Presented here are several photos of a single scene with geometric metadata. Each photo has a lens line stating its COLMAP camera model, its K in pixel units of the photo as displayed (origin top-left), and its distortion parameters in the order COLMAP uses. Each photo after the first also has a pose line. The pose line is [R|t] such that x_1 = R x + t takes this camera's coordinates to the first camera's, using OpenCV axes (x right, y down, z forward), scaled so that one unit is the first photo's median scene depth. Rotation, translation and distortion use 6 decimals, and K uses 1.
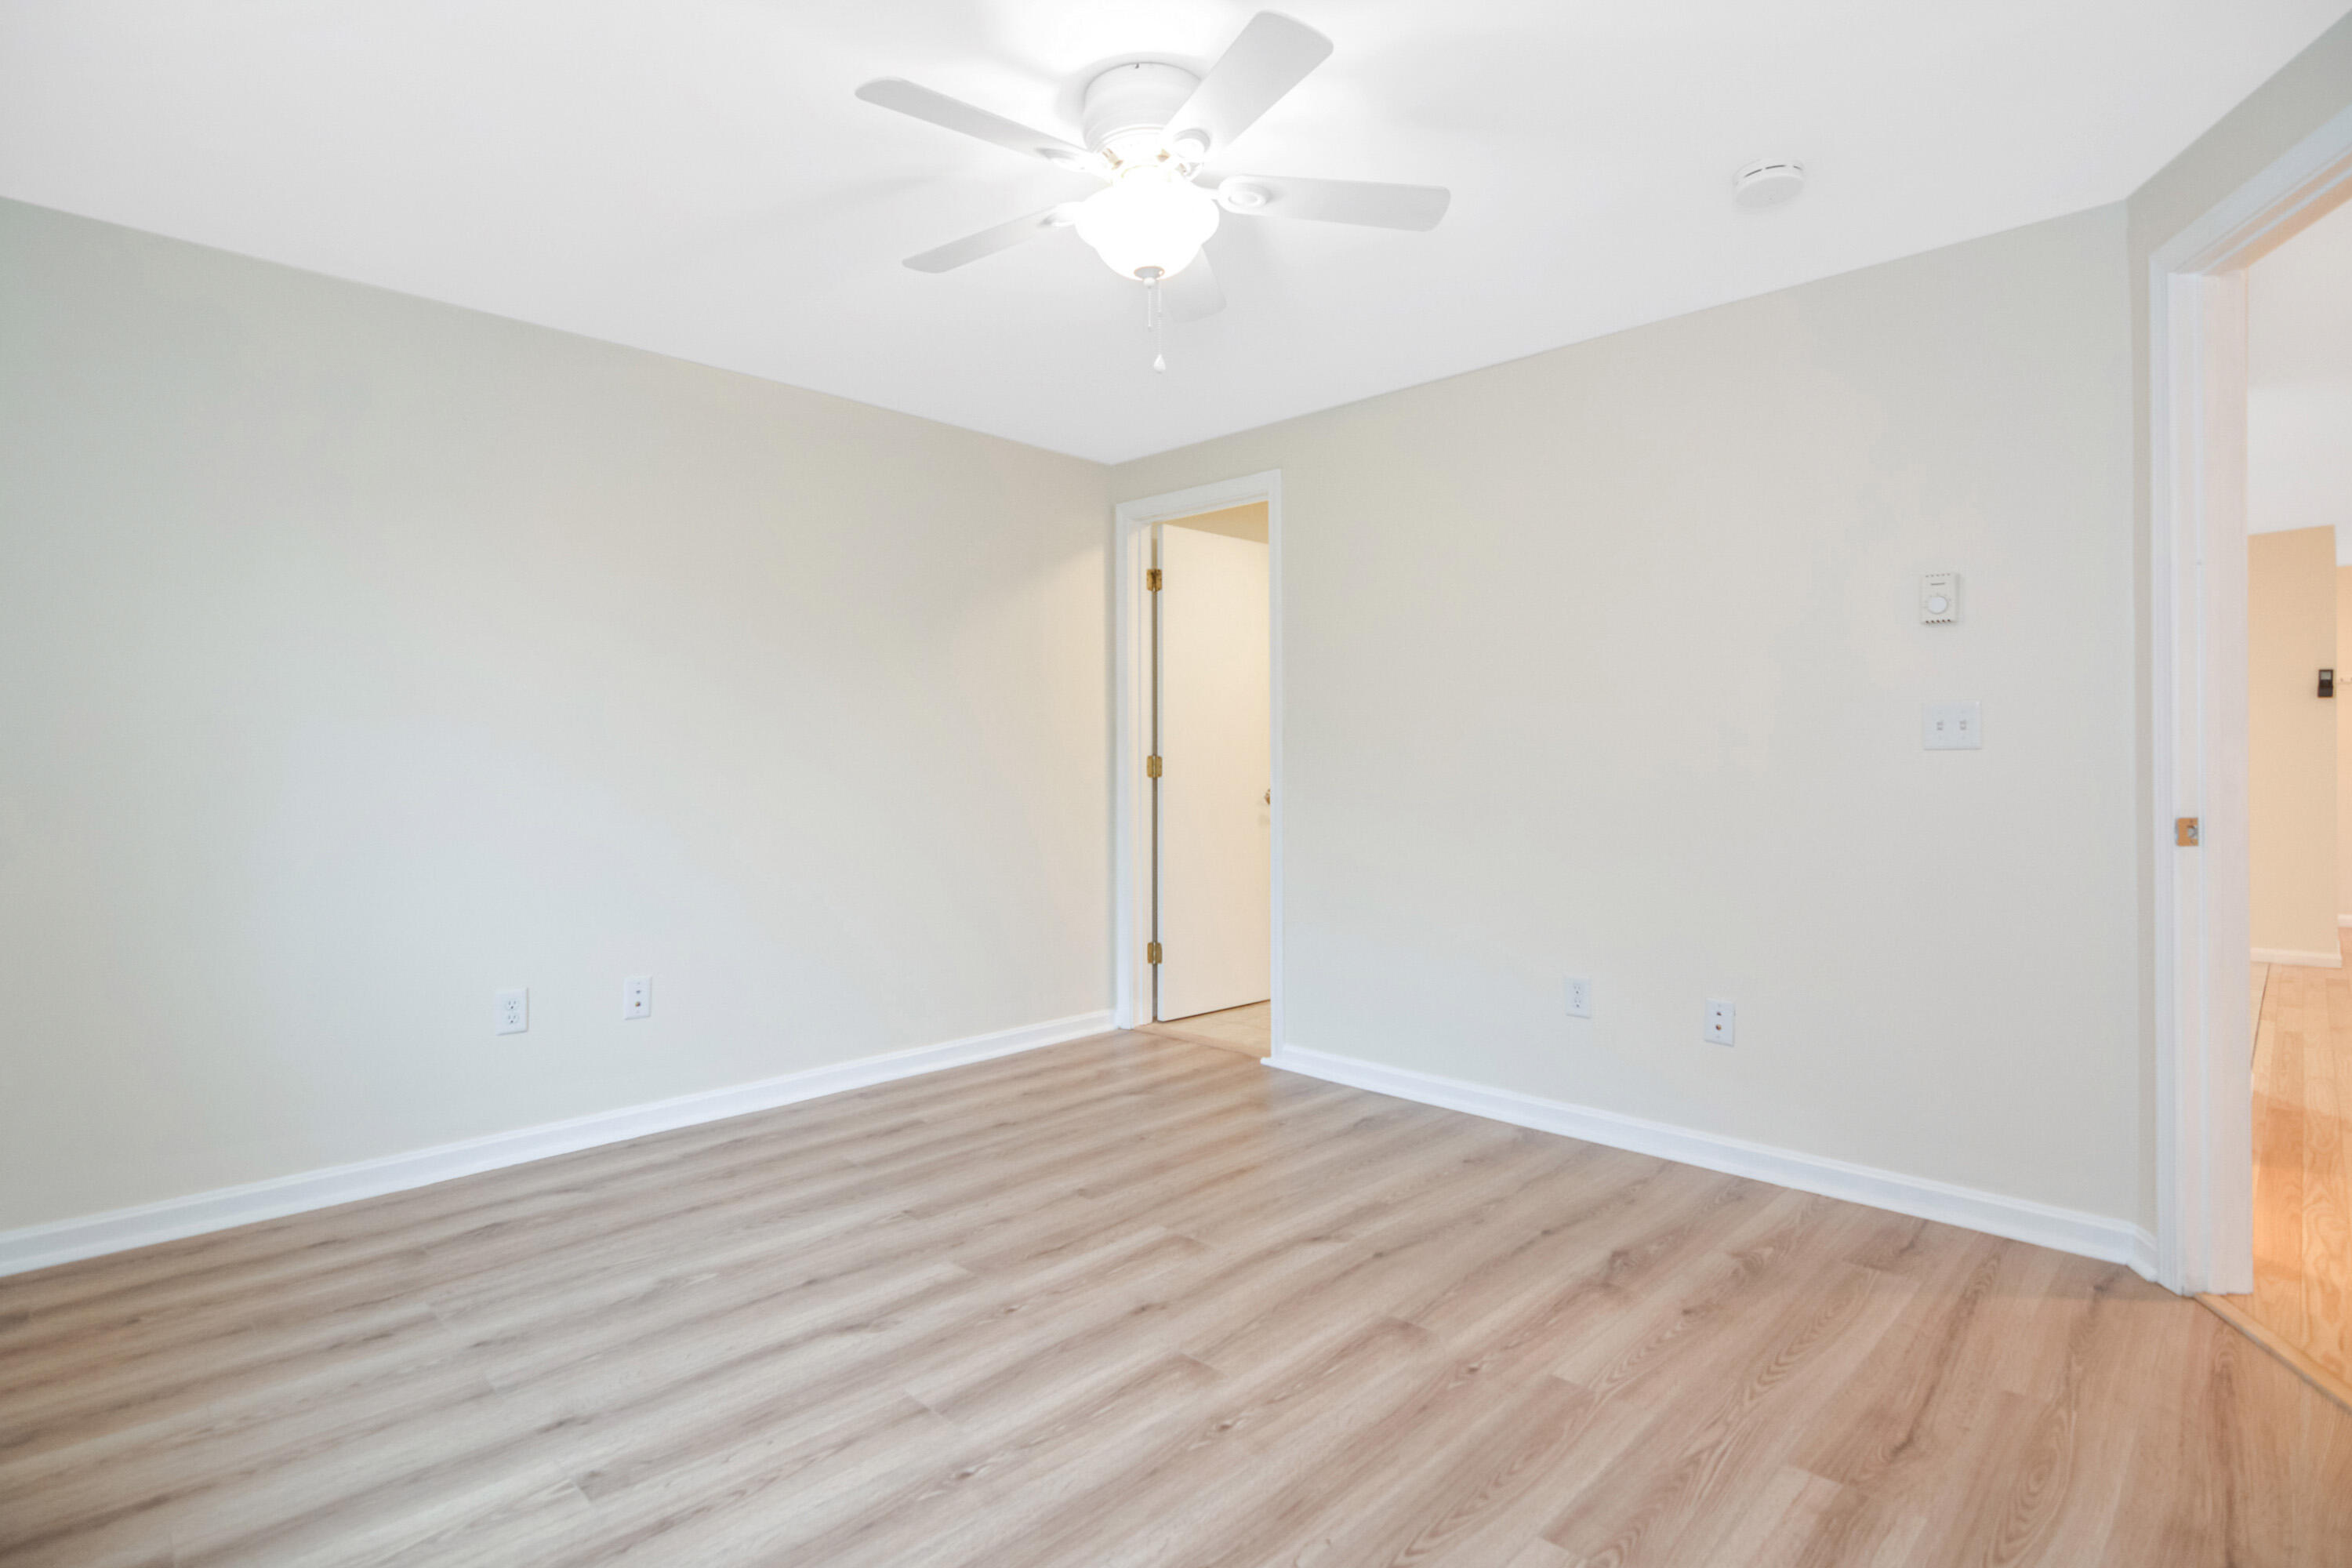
lens RADIAL K [[1158.8, 0, 1197.7], [0, 1158.8, 796.2], [0, 0, 1]] dist [-0.000288, -0.017114]
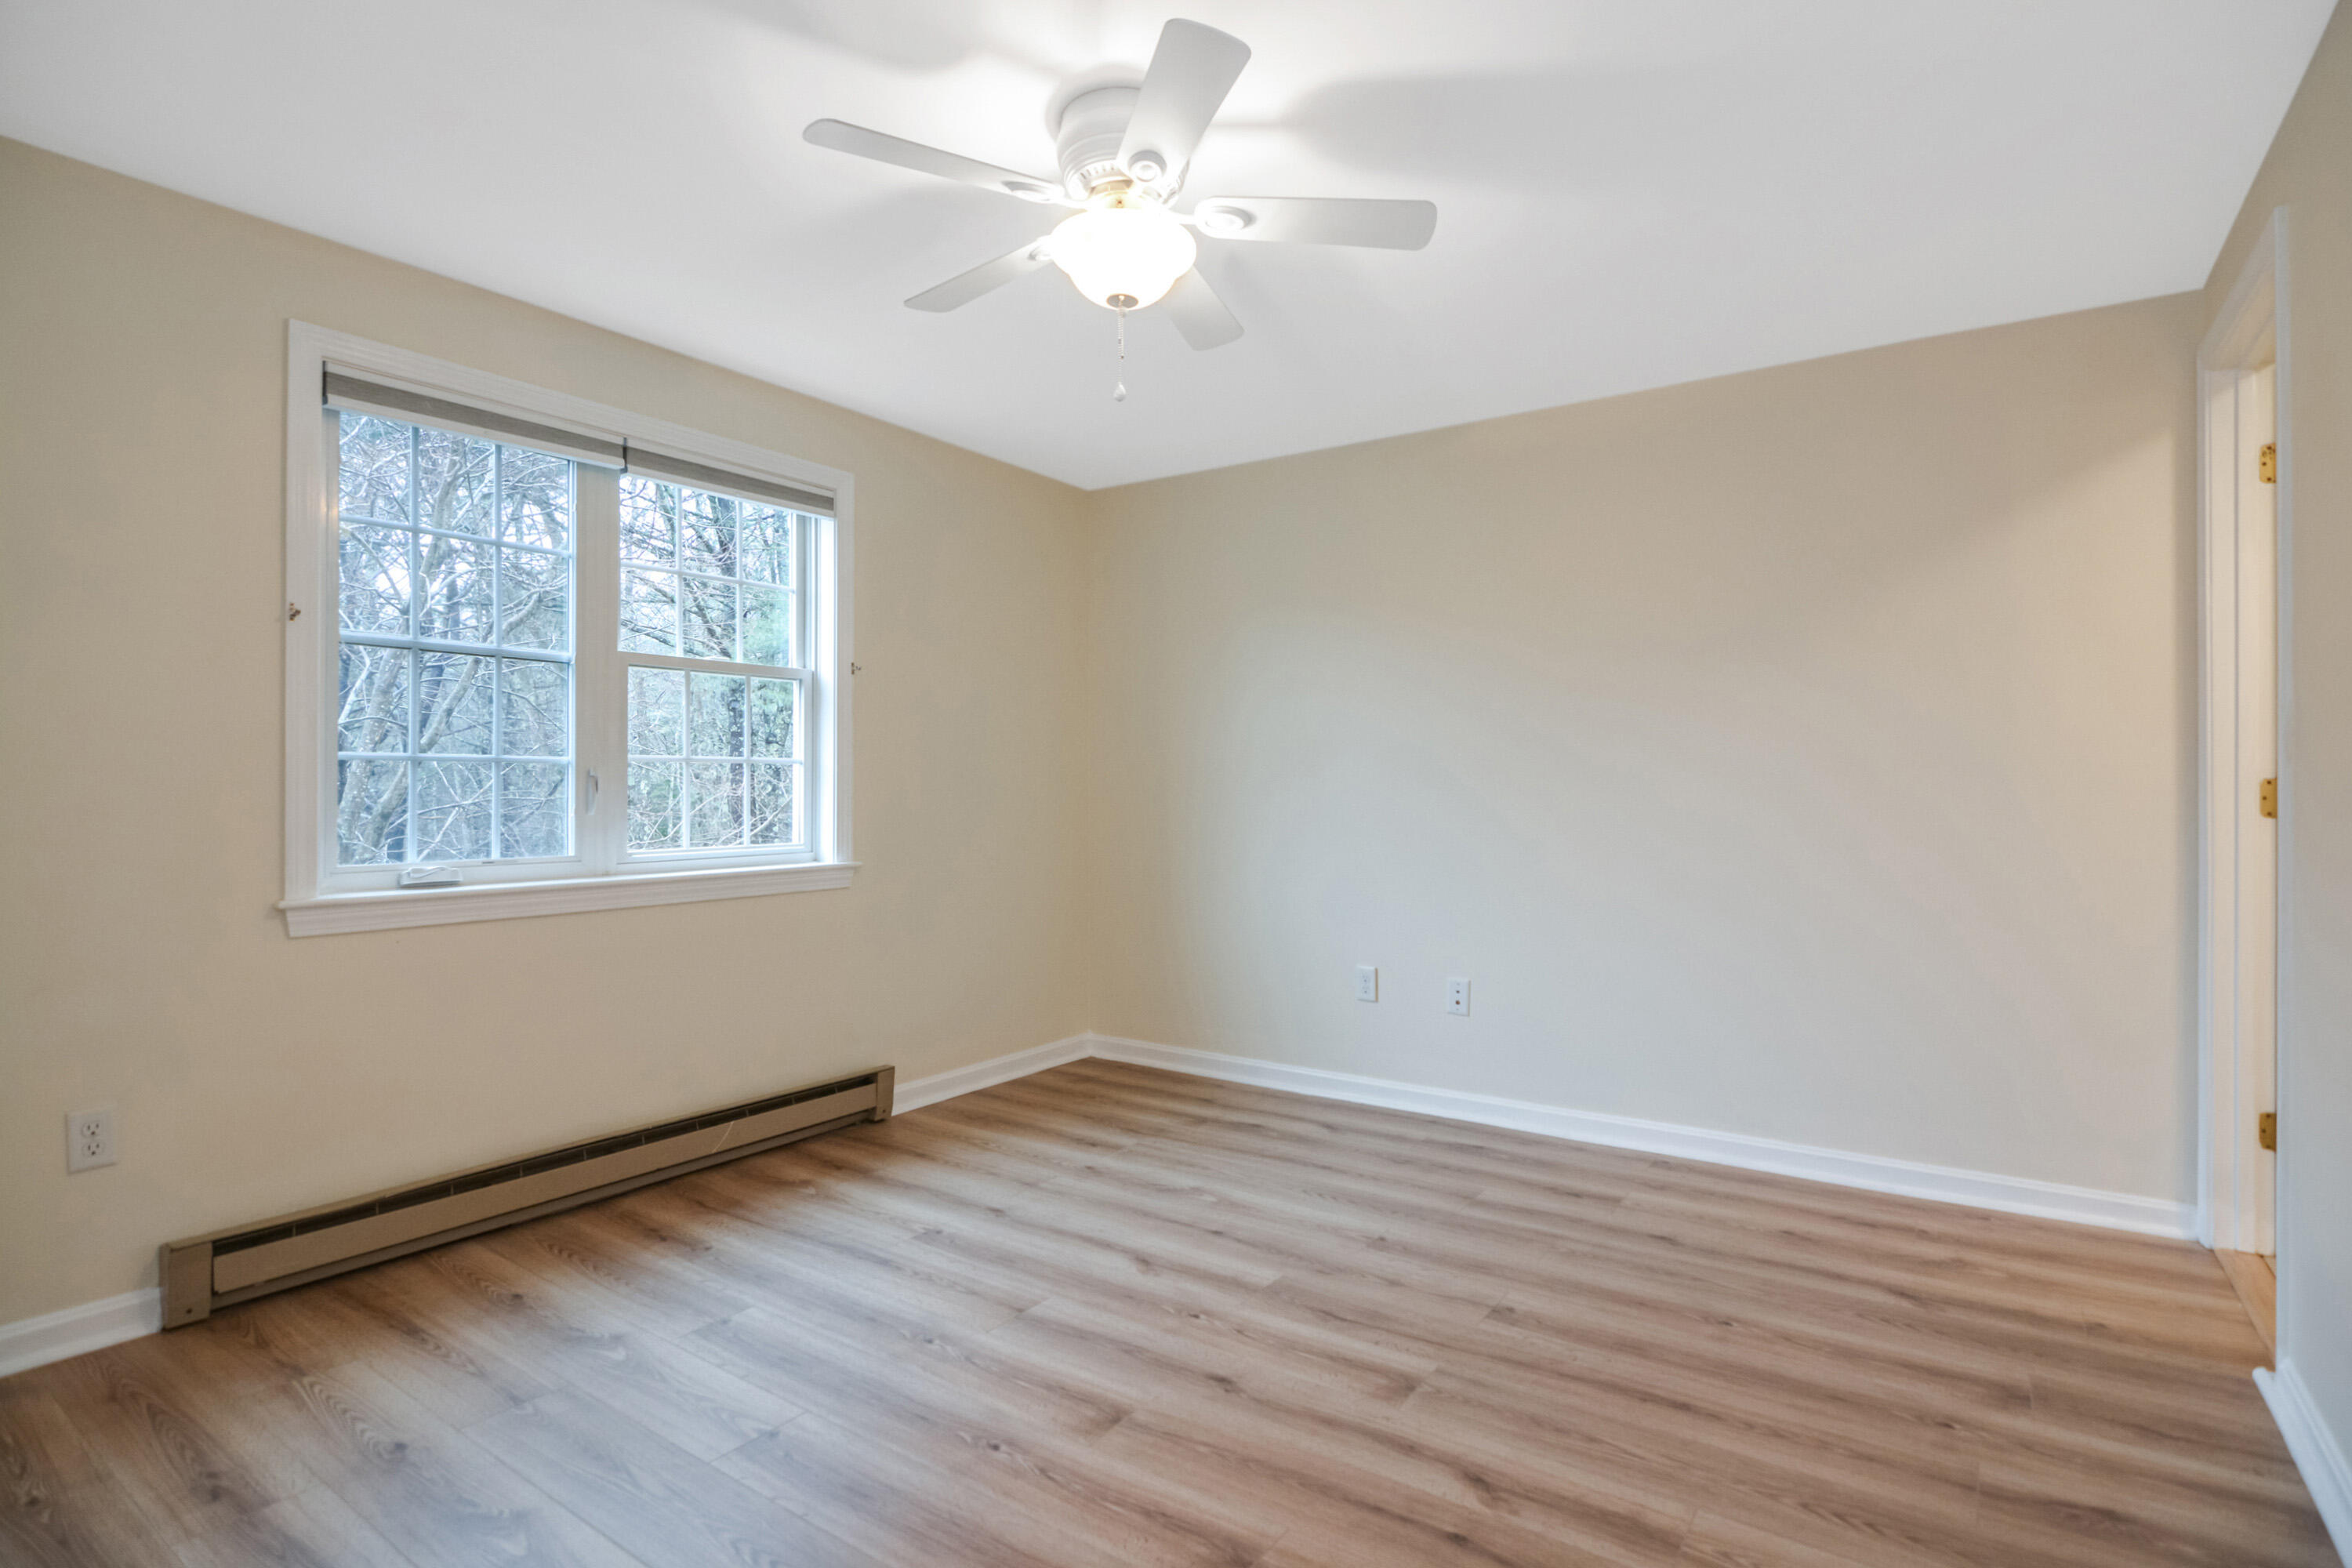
lens RADIAL K [[1148.6, 0, 1182.0], [0, 1148.6, 784.1], [0, 0, 1]] dist [-0.001276, -0.001189]
pose [[0.151055, -0.001258, -0.988525, 0.799989], [-0.021042, 0.999769, -0.004488, -0.031674], [0.988301, 0.021478, 0.150994, 0.754682]]
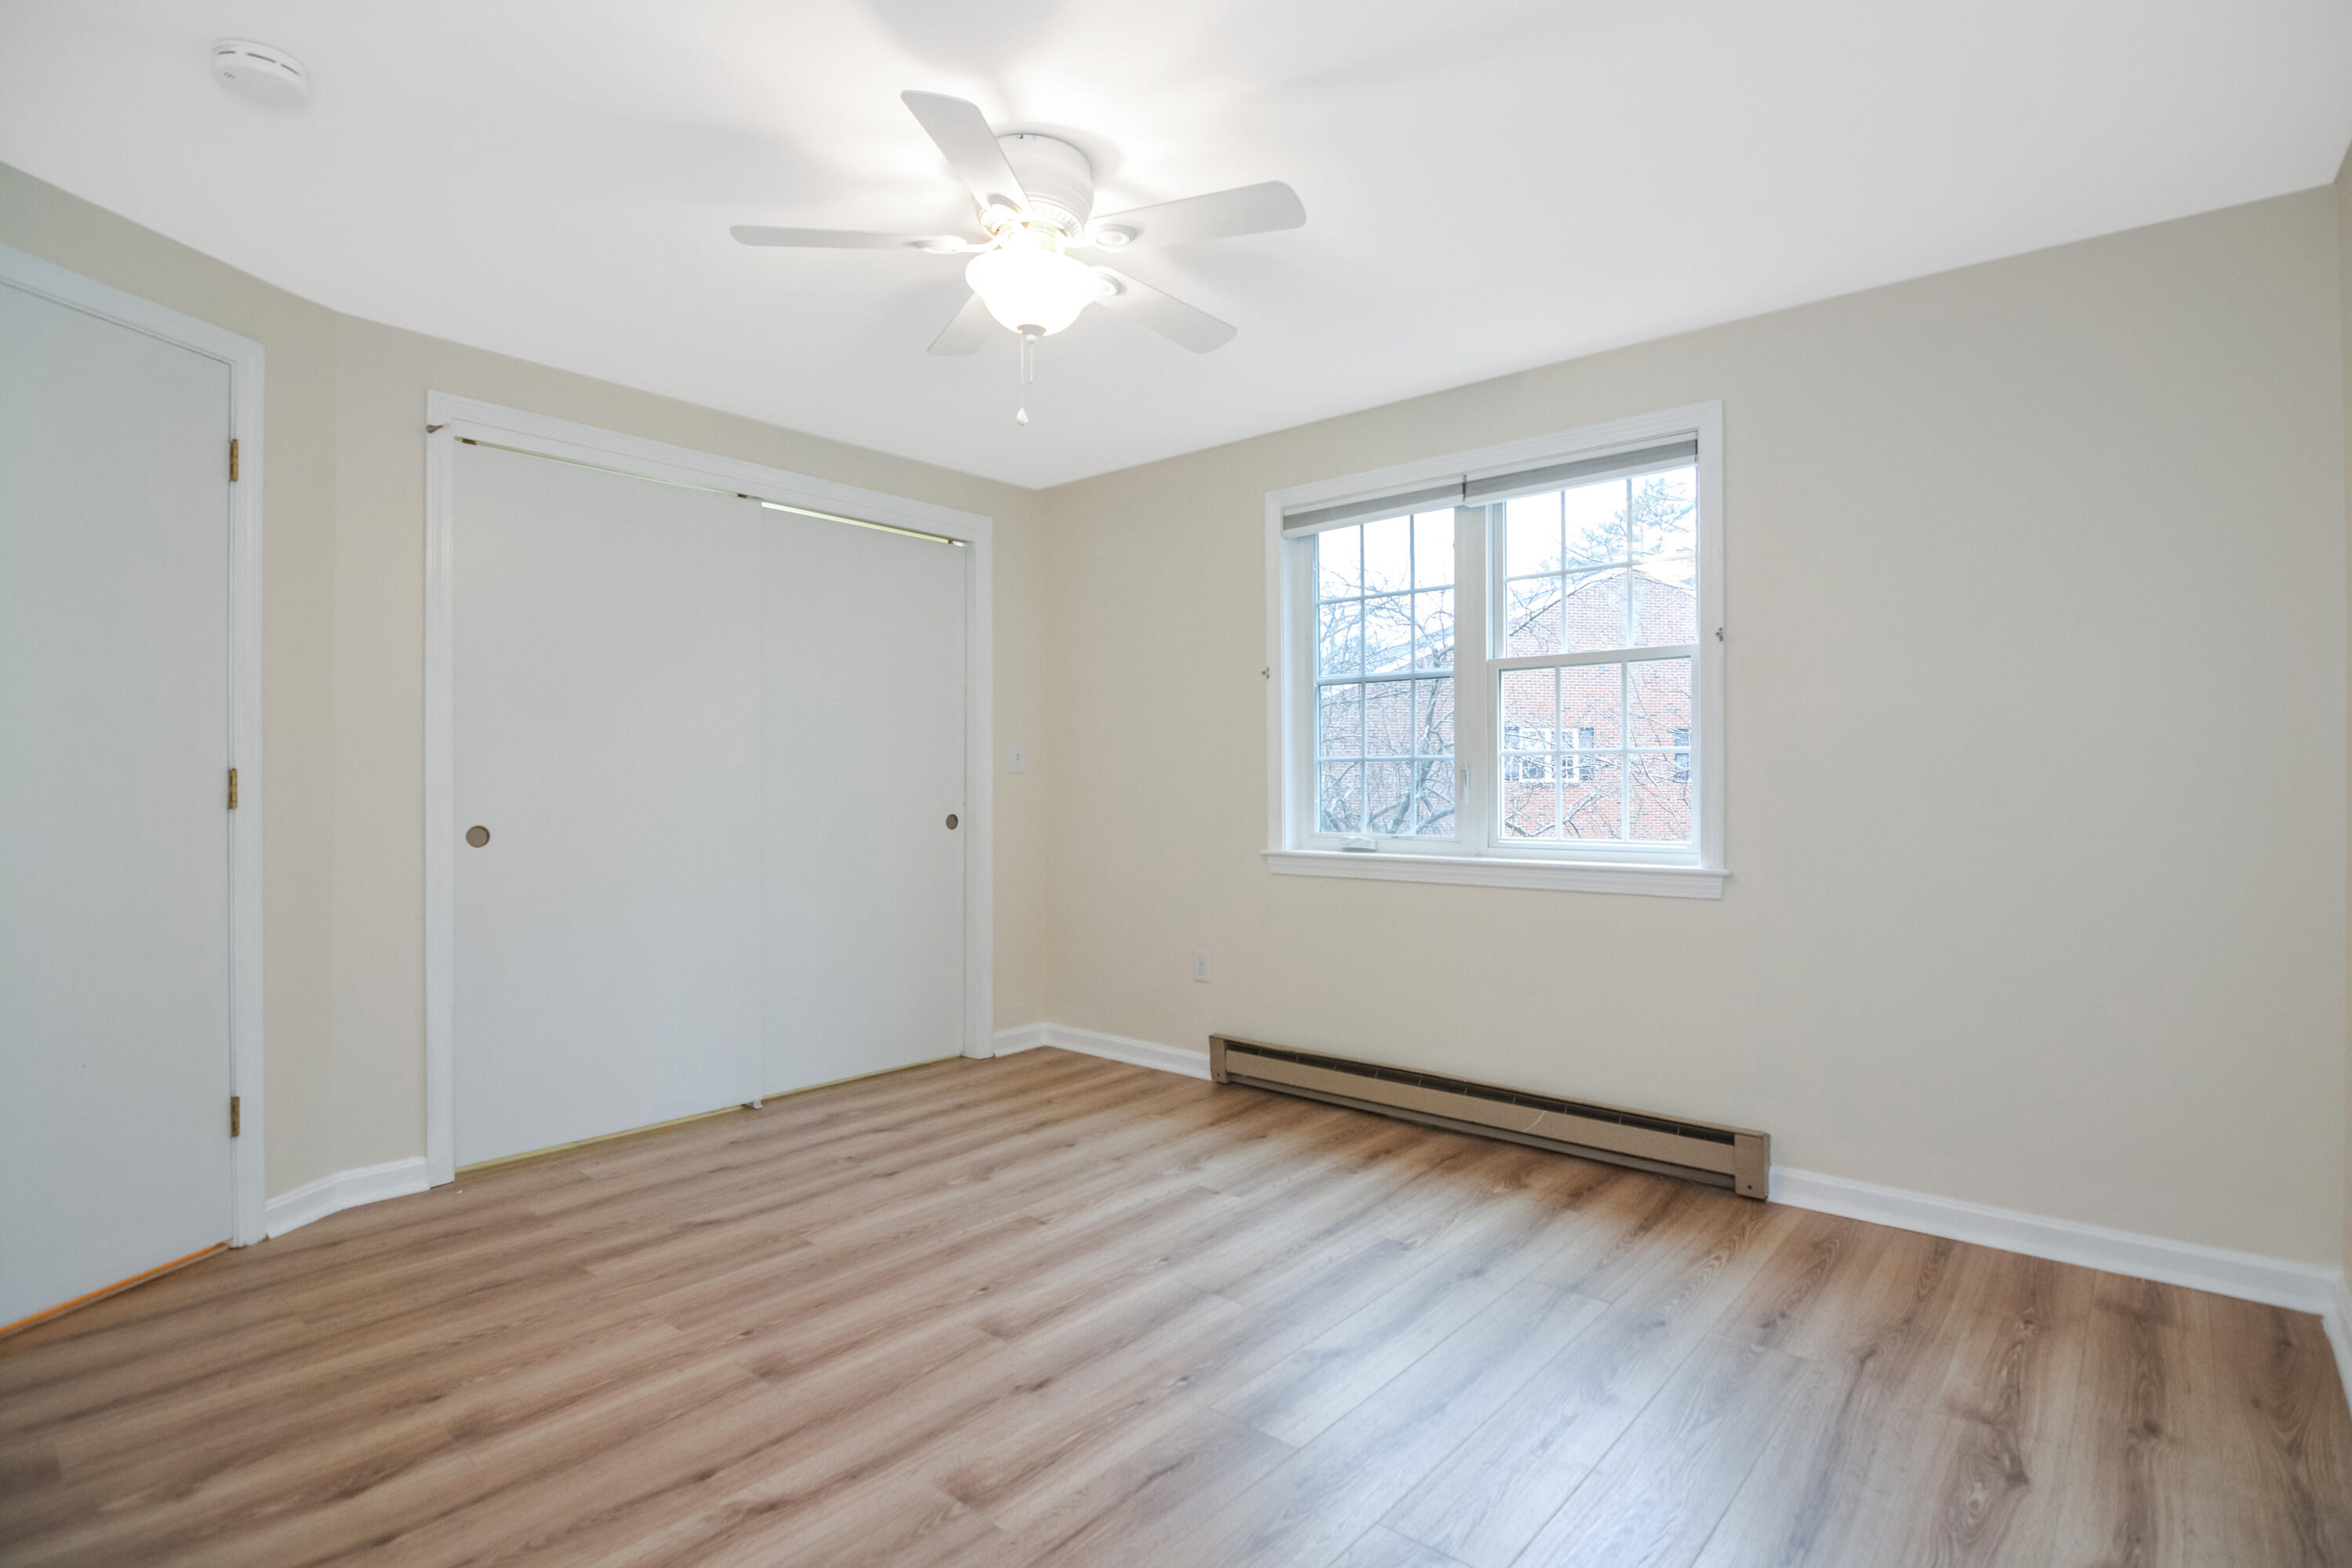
lens RADIAL K [[1136.6, 0, 1180.9], [0, 1136.6, 771.2], [0, 0, 1]] dist [0.000369, -0.010994]
pose [[-0.998783, 0.005247, -0.049038, -0.107564], [0.004890, 0.999961, 0.007390, -0.043386], [0.049075, 0.007141, -0.998770, 1.748988]]
